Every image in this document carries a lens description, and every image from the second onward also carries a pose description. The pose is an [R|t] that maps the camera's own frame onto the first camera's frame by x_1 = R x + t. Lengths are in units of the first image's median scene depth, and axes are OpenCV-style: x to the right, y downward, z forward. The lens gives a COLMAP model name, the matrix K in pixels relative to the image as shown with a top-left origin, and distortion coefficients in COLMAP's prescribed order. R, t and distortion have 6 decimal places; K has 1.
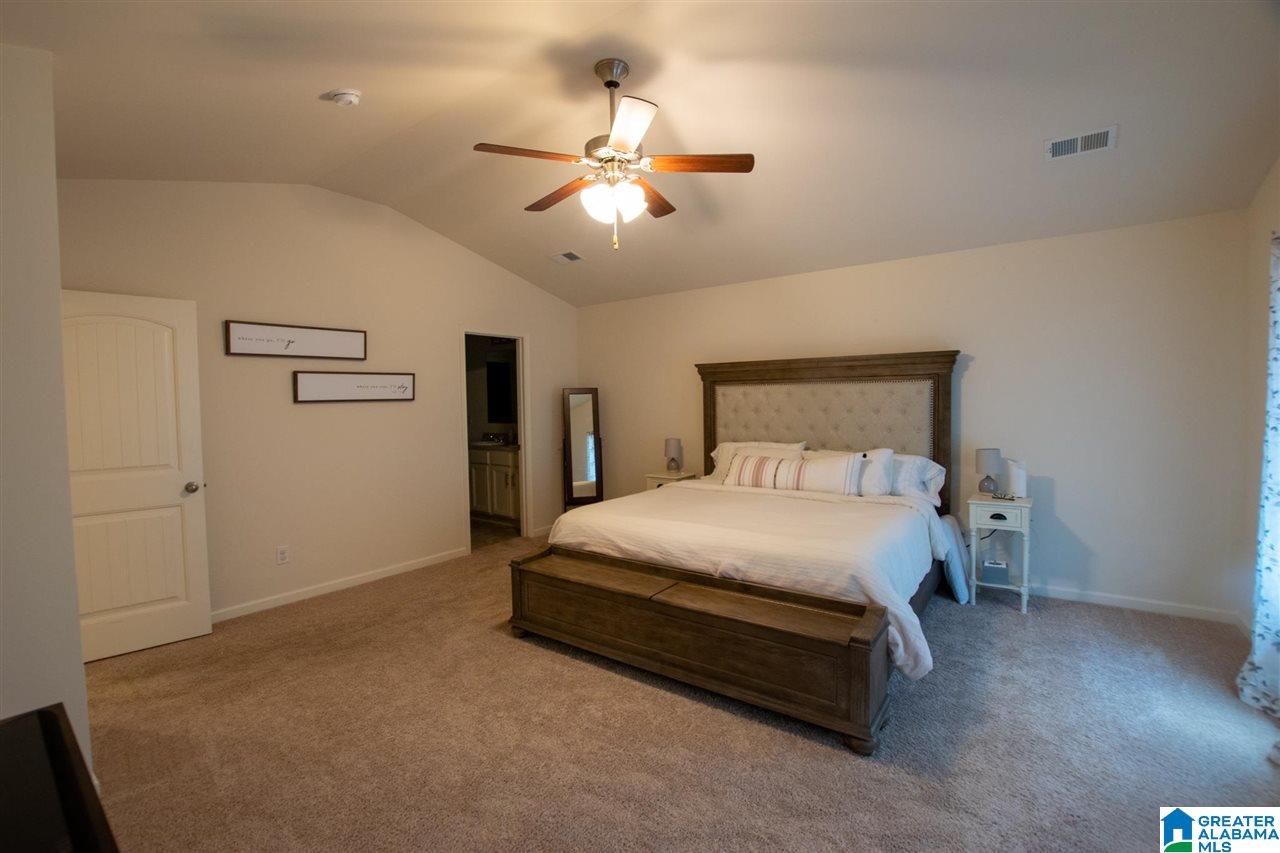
lens RADIAL K [[565.7, 0, 635.6], [0, 565.7, 425.1], [0, 0, 1]] dist [-0.035727, 0.005487]
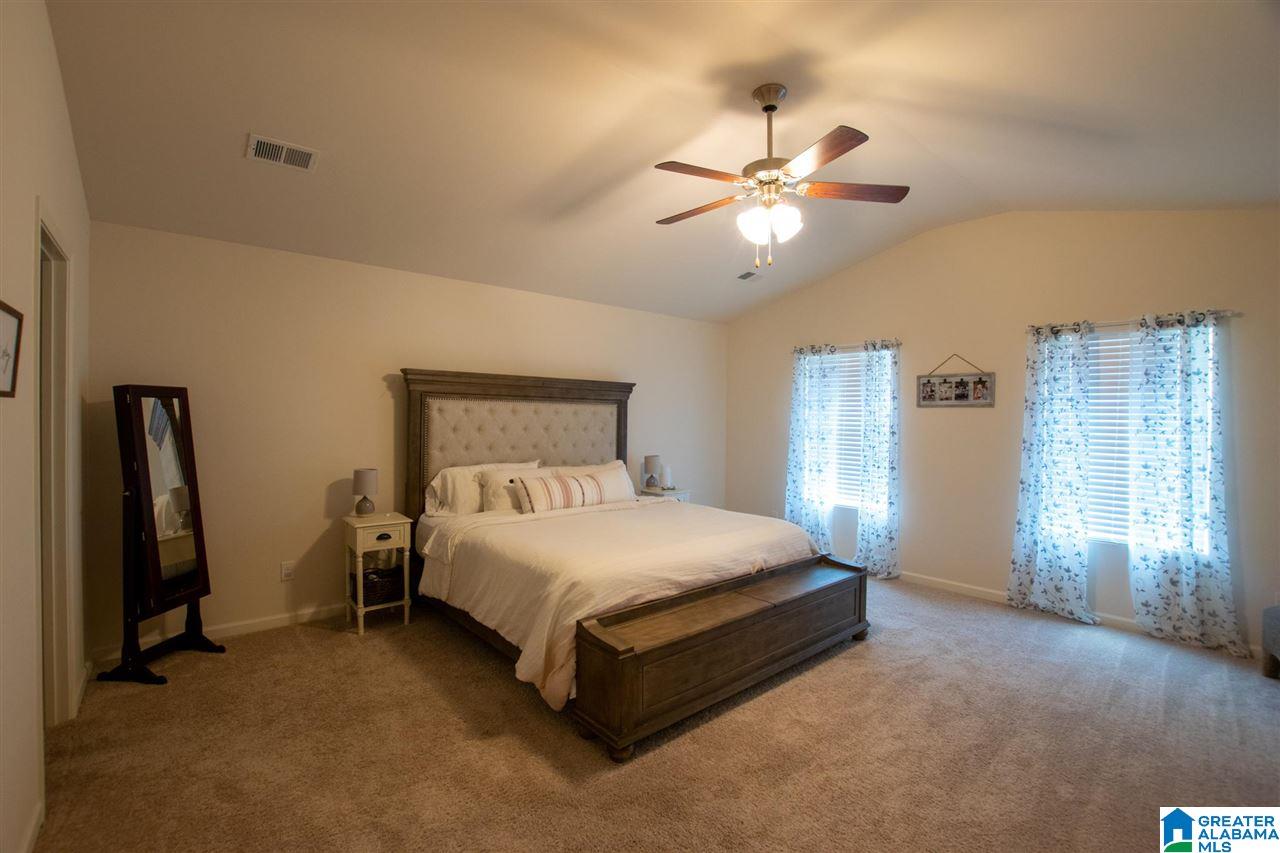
lens RADIAL K [[565.7, 0, 635.6], [0, 565.7, 425.1], [0, 0, 1]] dist [-0.035727, 0.005487]
pose [[0.224193, 0.006236, 0.974525, -0.723899], [0.029700, 0.999471, -0.013228, -0.016044], [-0.974092, 0.031909, 0.223889, 0.687556]]
